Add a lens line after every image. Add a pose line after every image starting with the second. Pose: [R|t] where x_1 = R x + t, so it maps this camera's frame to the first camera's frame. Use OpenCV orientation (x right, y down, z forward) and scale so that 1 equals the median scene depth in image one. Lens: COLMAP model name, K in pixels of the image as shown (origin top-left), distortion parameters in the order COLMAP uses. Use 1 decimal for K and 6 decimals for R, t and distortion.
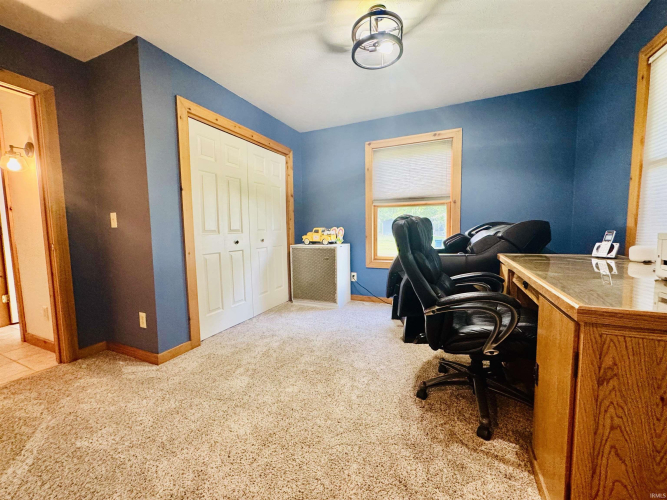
lens RADIAL K [[268.8, 0, 334.1], [0, 268.8, 251.3], [0, 0, 1]] dist [-0.004341, 0.000518]
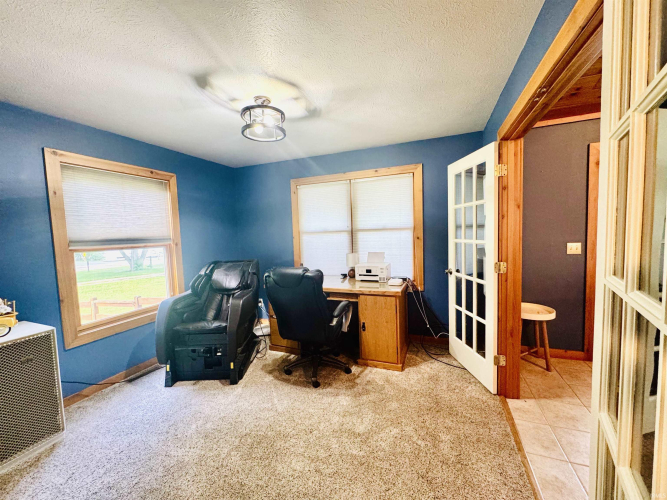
lens RADIAL K [[268.8, 0, 334.5], [0, 268.8, 249.0], [0, 0, 1]] dist [-0.004341, 0.000518]
pose [[-0.052458, -0.048998, 0.997420, -0.609571], [0.117528, 0.991551, 0.054891, -0.155172], [-0.991683, 0.120104, -0.046256, 0.468232]]
